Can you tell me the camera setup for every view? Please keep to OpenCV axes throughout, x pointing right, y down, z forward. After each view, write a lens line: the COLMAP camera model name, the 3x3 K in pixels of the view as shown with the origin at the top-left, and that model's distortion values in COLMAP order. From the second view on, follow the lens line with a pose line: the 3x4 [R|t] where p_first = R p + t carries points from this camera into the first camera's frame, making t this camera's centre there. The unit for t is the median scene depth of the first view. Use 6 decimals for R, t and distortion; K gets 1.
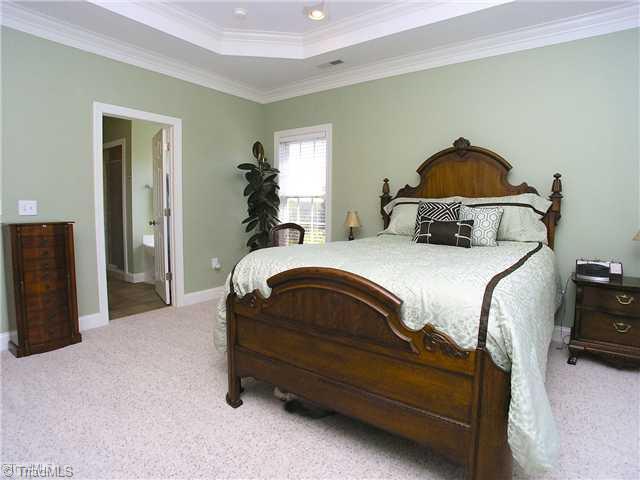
lens RADIAL K [[372.2, 0, 318.8], [0, 372.2, 230.9], [0, 0, 1]] dist [-0.067757, 0.001815]
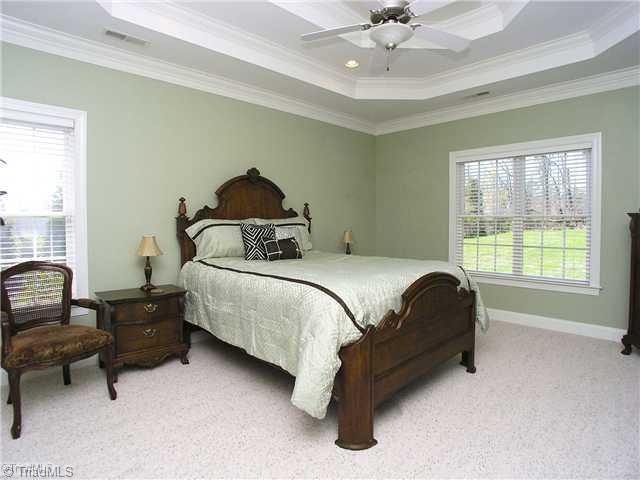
lens RADIAL K [[372.2, 0, 318.8], [0, 372.2, 230.9], [0, 0, 1]] dist [-0.067757, 0.001815]
pose [[0.167754, -0.026212, 0.985480, -0.680548], [0.079455, 0.996754, 0.012987, -0.050110], [-0.982622, 0.076123, 0.169292, 0.567012]]
